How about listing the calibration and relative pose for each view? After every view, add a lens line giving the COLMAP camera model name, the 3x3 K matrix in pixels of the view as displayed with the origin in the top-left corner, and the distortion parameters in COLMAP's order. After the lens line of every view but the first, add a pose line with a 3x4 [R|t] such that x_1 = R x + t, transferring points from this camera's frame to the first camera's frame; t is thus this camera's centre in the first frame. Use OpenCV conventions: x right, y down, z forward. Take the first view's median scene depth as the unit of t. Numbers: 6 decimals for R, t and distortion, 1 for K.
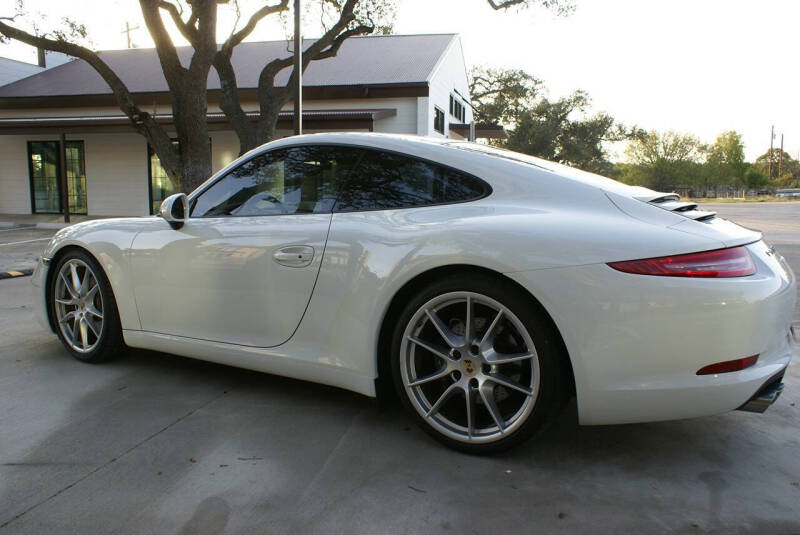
lens RADIAL K [[621.6, 0, 400.0], [0, 621.6, 267.5], [0, 0, 1]] dist [-0.162210, 0.137824]
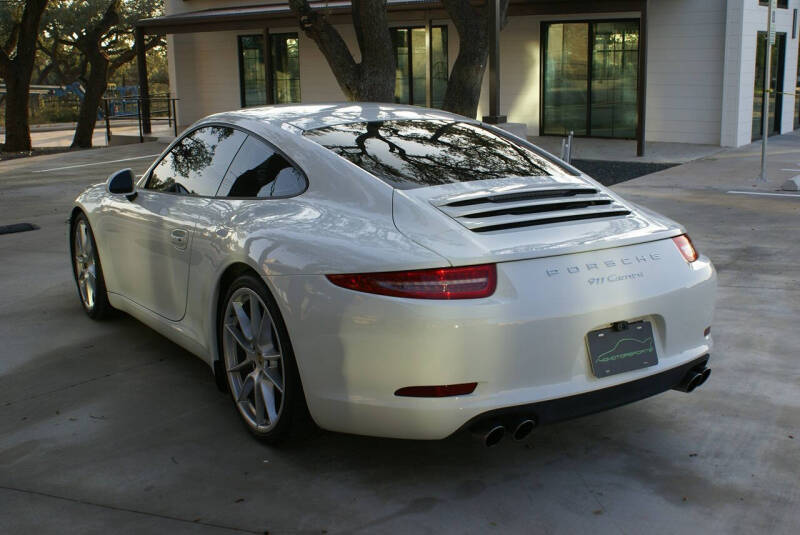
lens RADIAL K [[896.4, 0, 400.0], [0, 896.4, 267.5], [0, 0, 1]] dist [-0.132776, 0.159675]
pose [[0.907643, 0.065190, -0.414649, 0.204259], [-0.029528, 0.995335, 0.091849, -0.030528], [0.418703, -0.071122, 0.905334, -0.056965]]
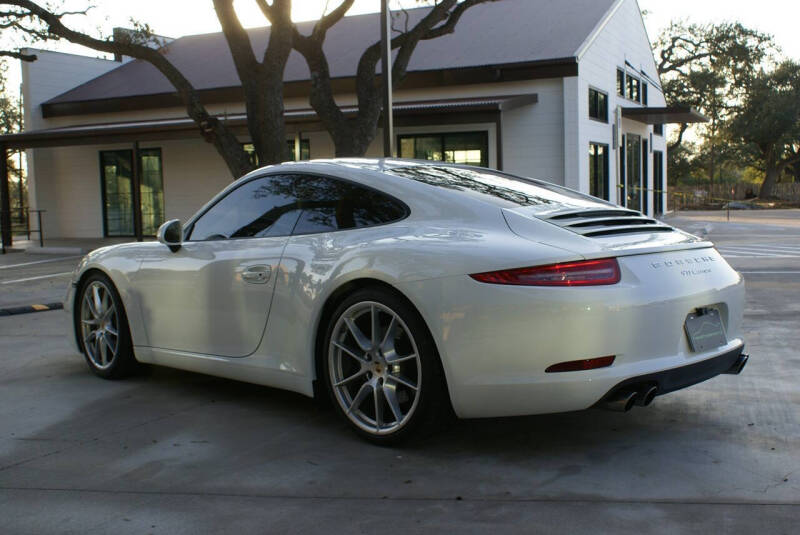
lens RADIAL K [[855.0, 0, 400.0], [0, 855.0, 267.5], [0, 0, 1]] dist [-0.126488, 0.136368]
pose [[0.974240, -0.012814, -0.225151, 0.110040], [0.003173, 0.999064, -0.043130, 0.009415], [0.225493, 0.041305, 0.973369, -0.116422]]
